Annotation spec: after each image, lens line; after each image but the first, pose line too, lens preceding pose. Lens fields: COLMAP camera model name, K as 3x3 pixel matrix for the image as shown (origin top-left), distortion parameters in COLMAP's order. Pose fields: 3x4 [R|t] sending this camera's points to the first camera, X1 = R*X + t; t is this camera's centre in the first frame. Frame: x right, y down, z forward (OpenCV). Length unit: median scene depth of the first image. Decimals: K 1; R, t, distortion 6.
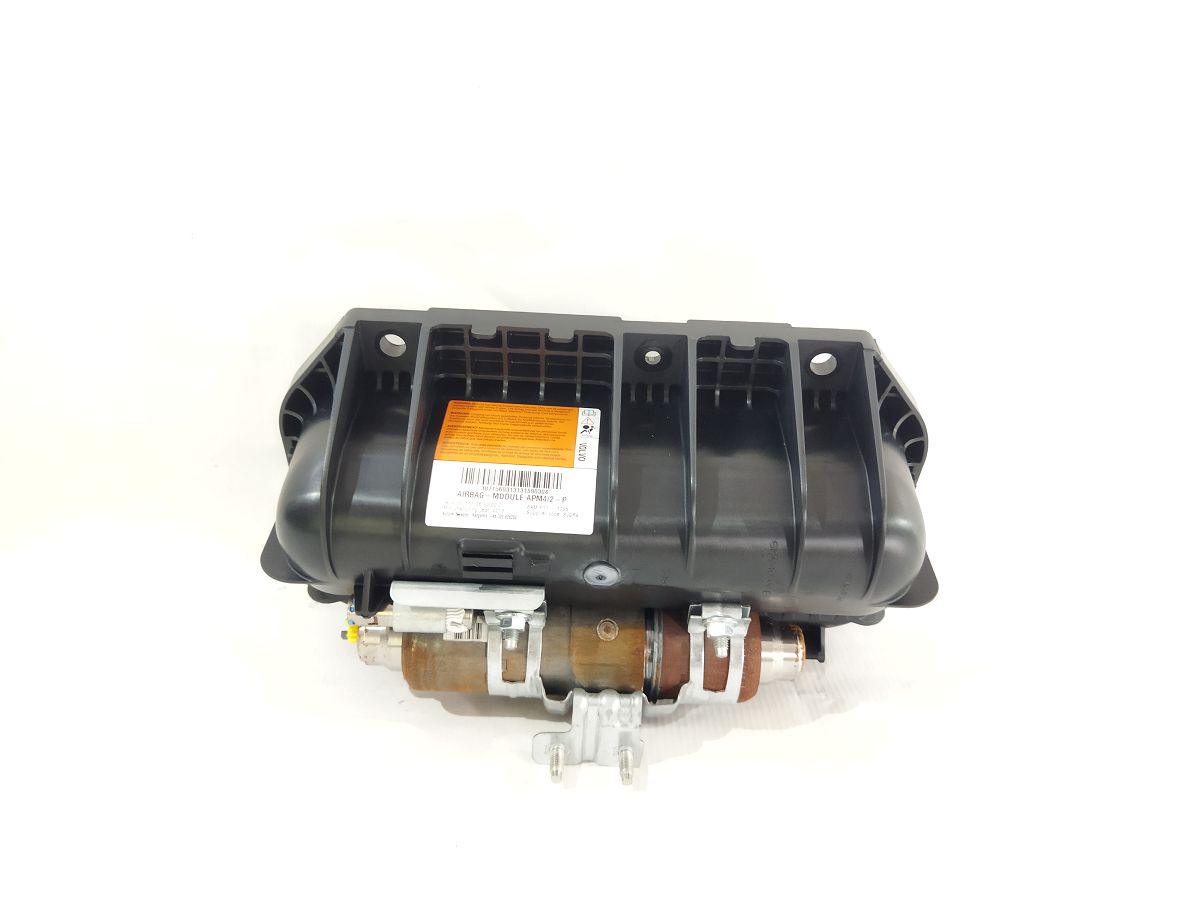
lens RADIAL K [[931.9, 0, 600.0], [0, 931.9, 450.0], [0, 0, 1]] dist [0.062001, 0.000855]
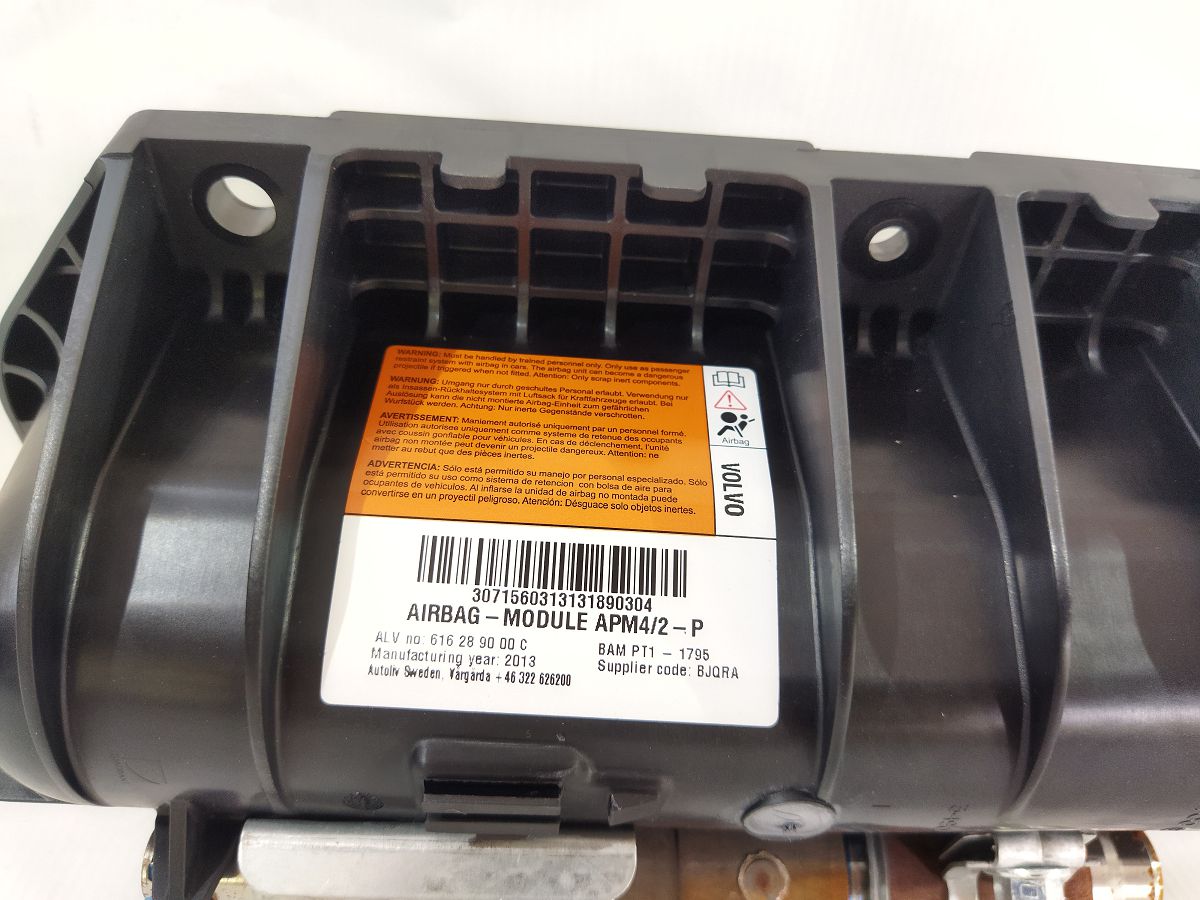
lens RADIAL K [[944.7, 0, 600.0], [0, 944.7, 450.0], [0, 0, 1]] dist [-0.010589, -0.004188]
pose [[0.999333, 0.001920, 0.036479, -0.086434], [-0.005672, 0.994662, 0.103029, -0.052942], [-0.036087, -0.103167, 0.994009, 0.603255]]
